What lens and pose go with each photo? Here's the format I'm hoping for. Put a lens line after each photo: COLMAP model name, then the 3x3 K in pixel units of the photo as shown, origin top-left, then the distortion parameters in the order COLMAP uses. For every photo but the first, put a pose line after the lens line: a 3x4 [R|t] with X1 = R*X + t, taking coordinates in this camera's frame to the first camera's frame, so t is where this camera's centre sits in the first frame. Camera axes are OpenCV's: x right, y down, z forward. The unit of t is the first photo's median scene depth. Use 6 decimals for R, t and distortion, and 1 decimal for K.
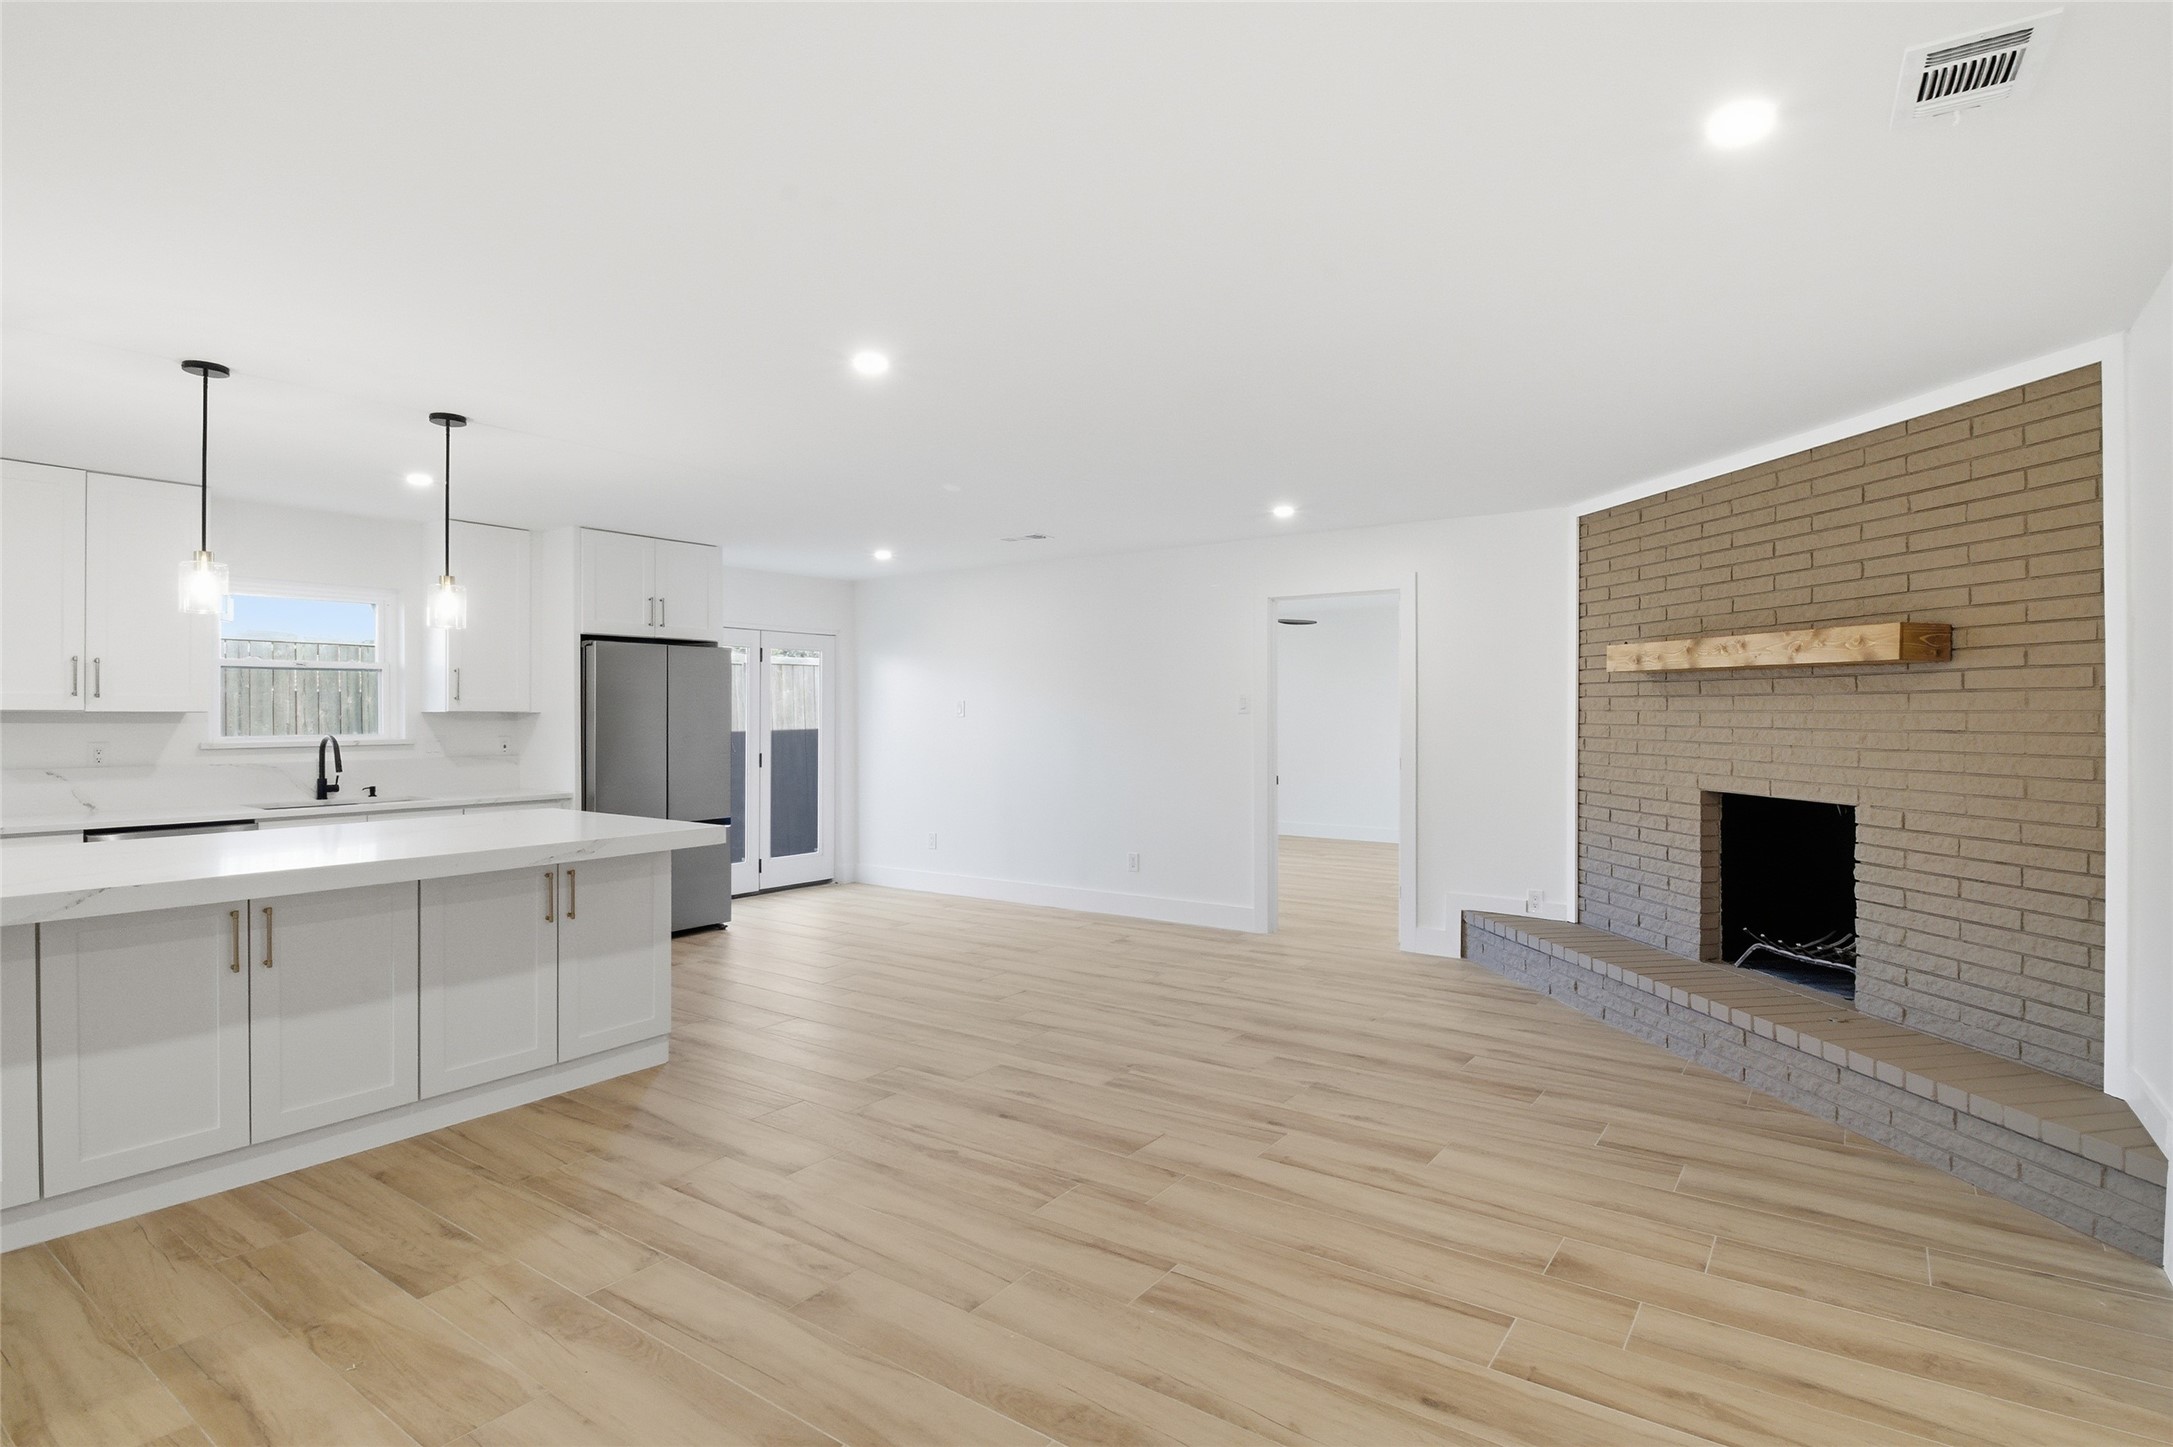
lens RADIAL K [[1085.2, 0, 1090.7], [0, 1085.2, 709.1], [0, 0, 1]] dist [-0.005617, -0.005771]
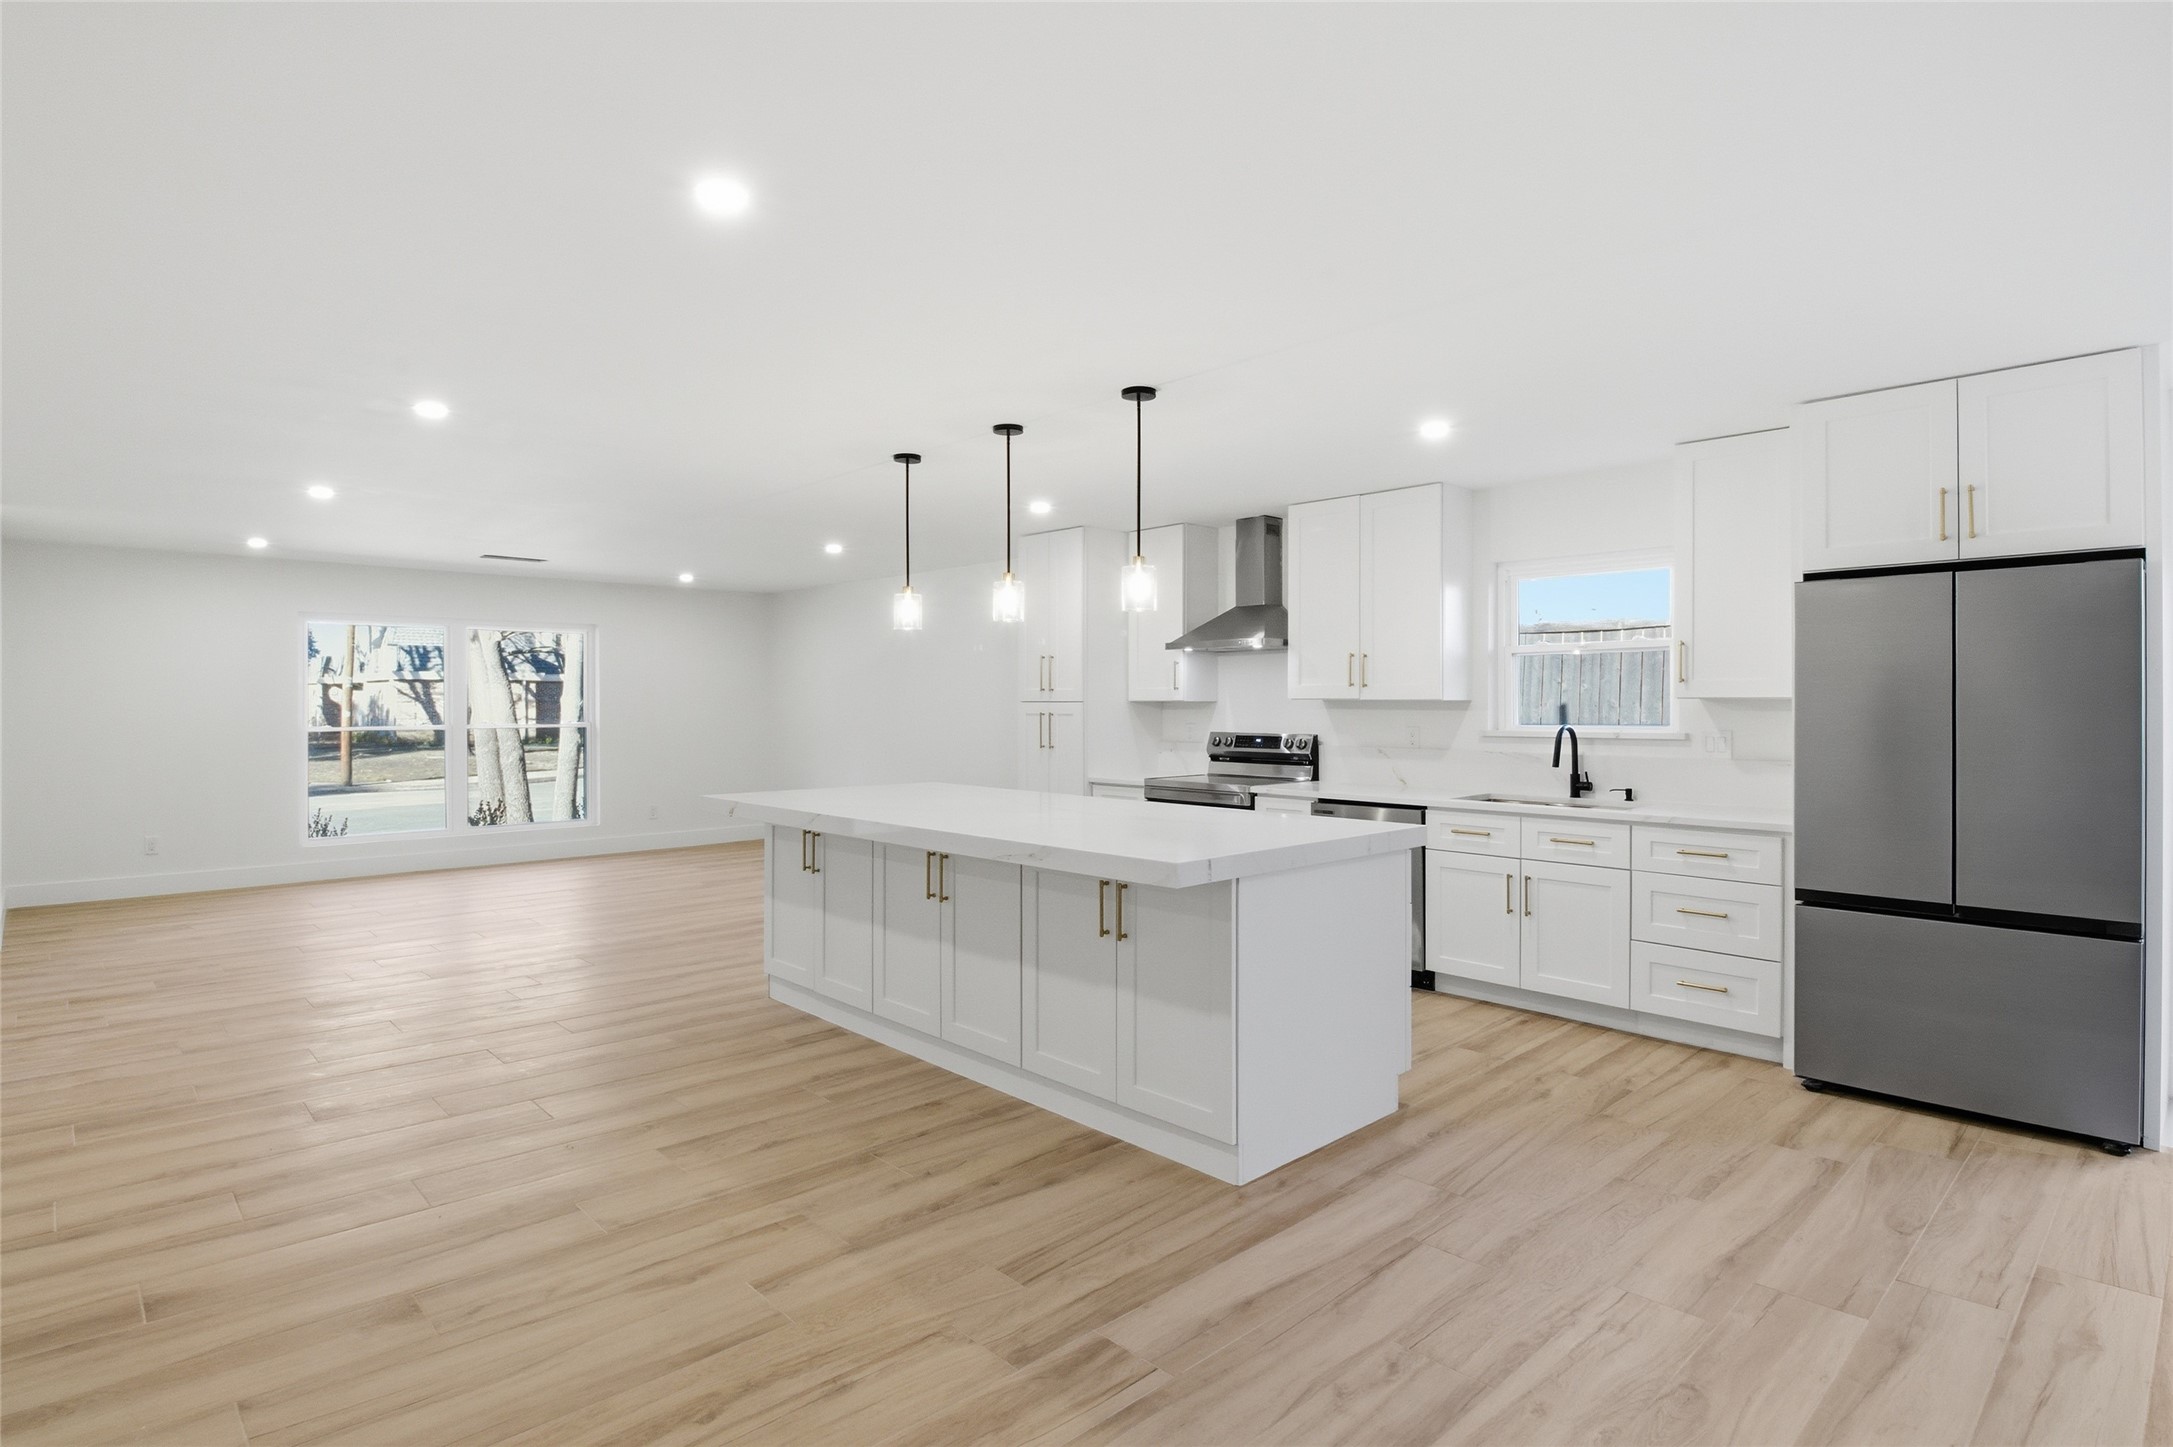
lens RADIAL K [[1085.2, 0, 1093.4], [0, 1085.2, 710.5], [0, 0, 1]] dist [-0.005617, -0.005771]
pose [[-0.184962, 0.005761, -0.982729, 0.291829], [0.002747, 0.999982, 0.005345, 0.006974], [0.982742, -0.001711, -0.184975, 0.926271]]
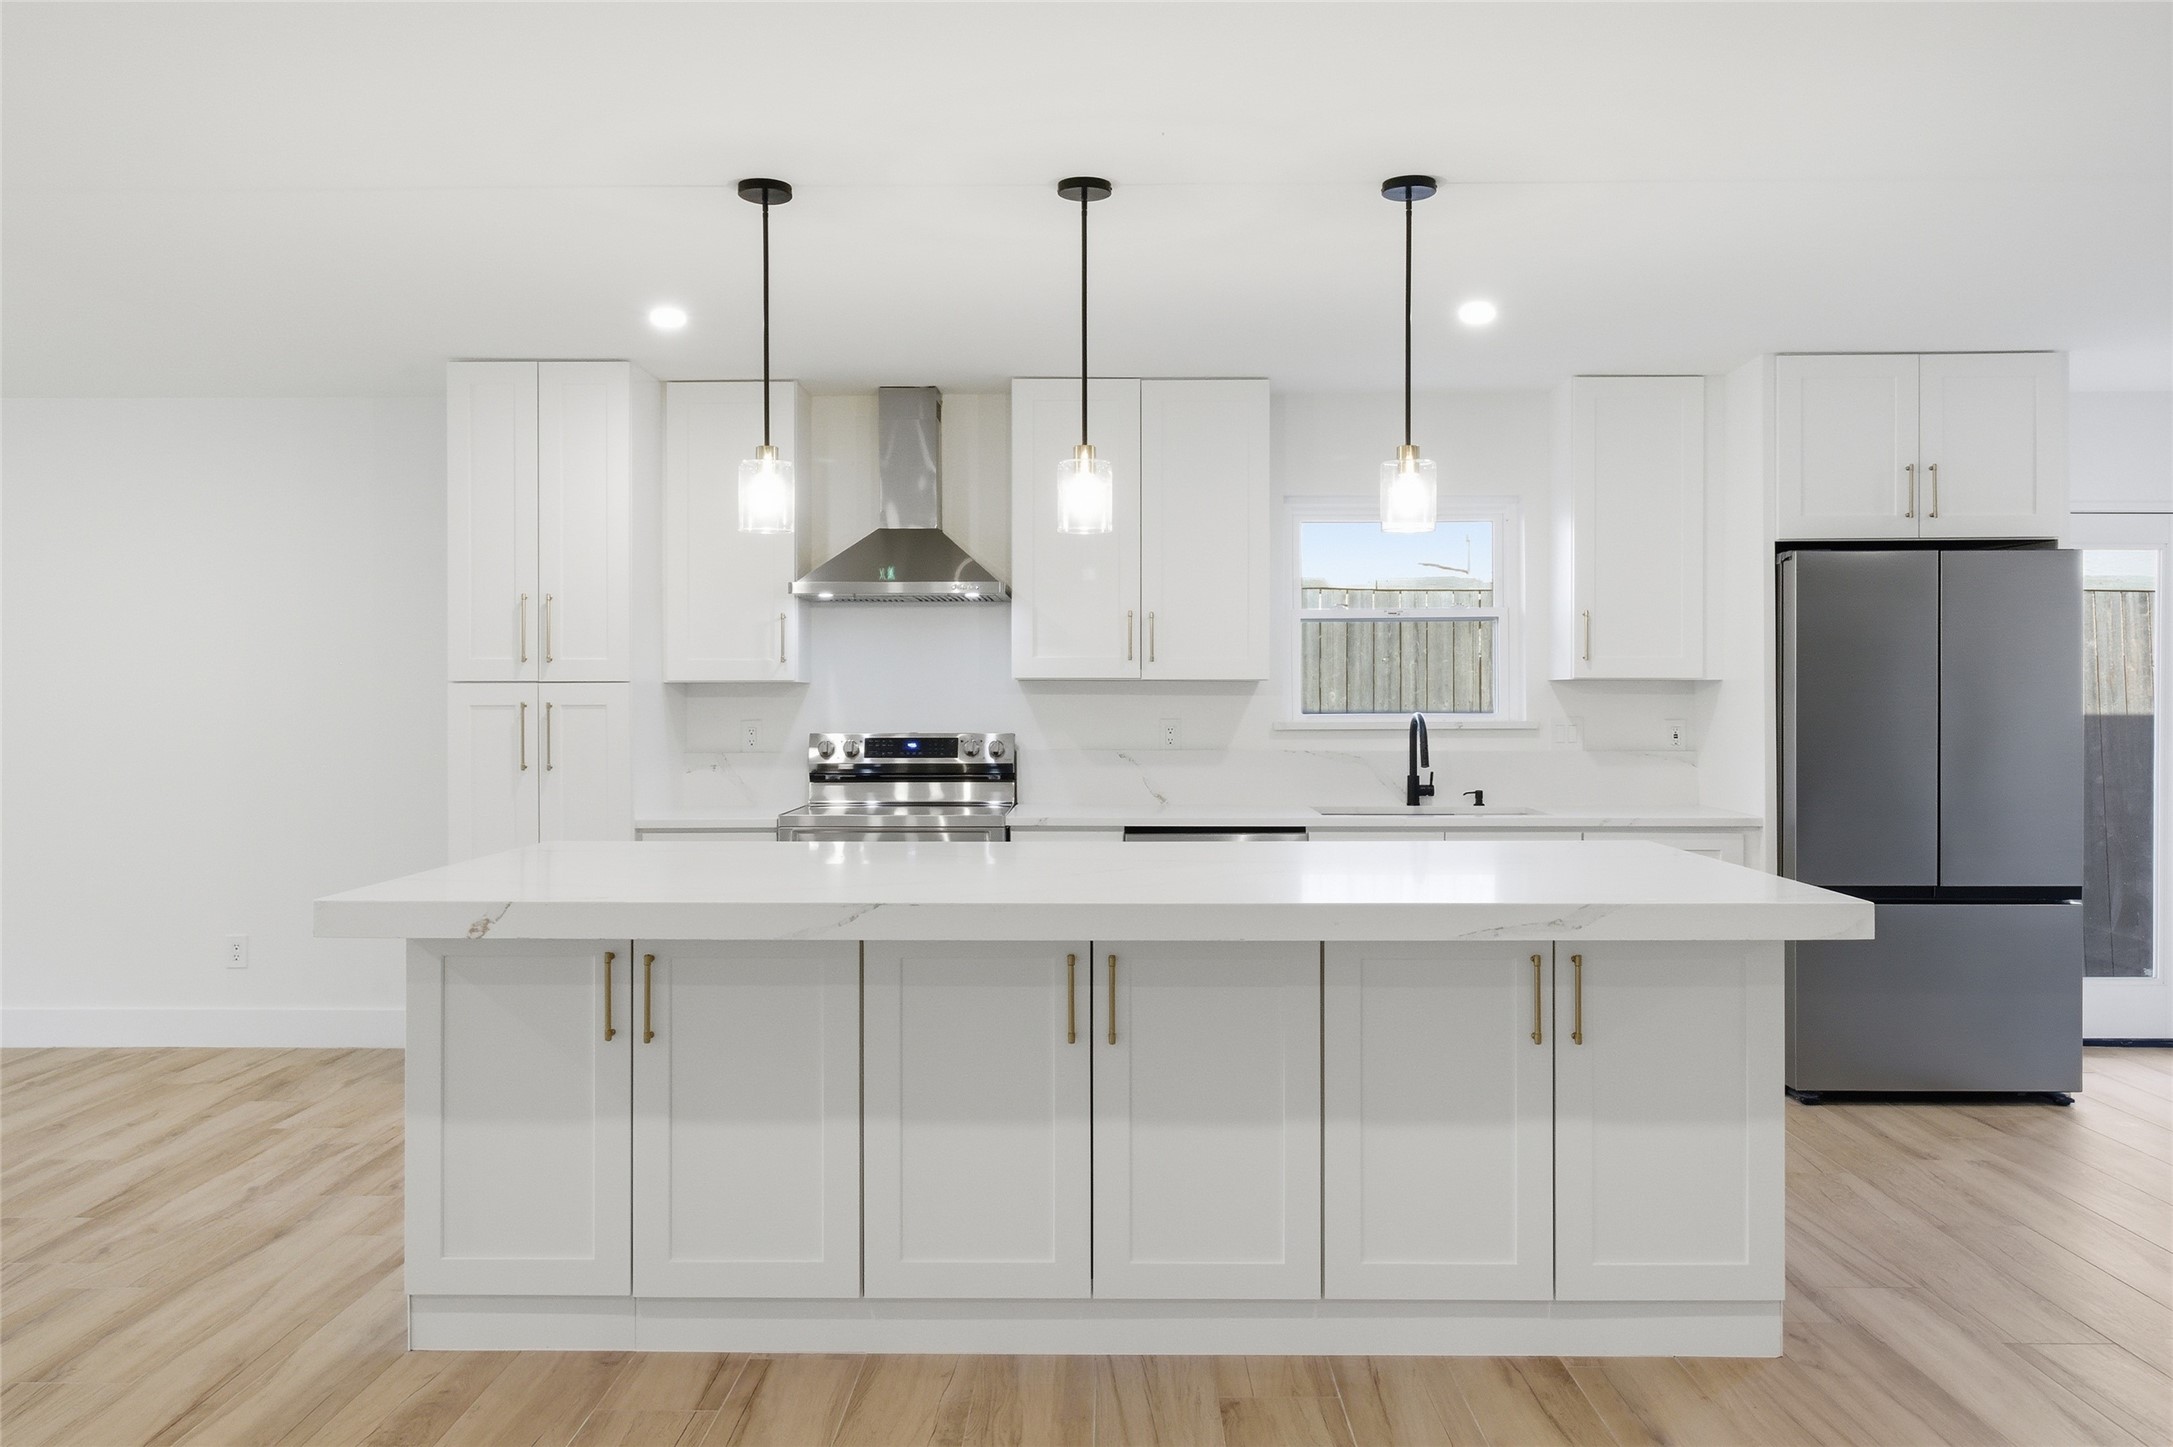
lens RADIAL K [[1649.4, 0, 1078.0], [0, 1649.4, 704.2], [0, 0, 1]] dist [0.001137, 0.015829]
pose [[0.566896, 0.002995, -0.823784, 0.052241], [0.004021, 0.999971, 0.006402, 0.012675], [0.823779, -0.006942, 0.566868, 0.260534]]
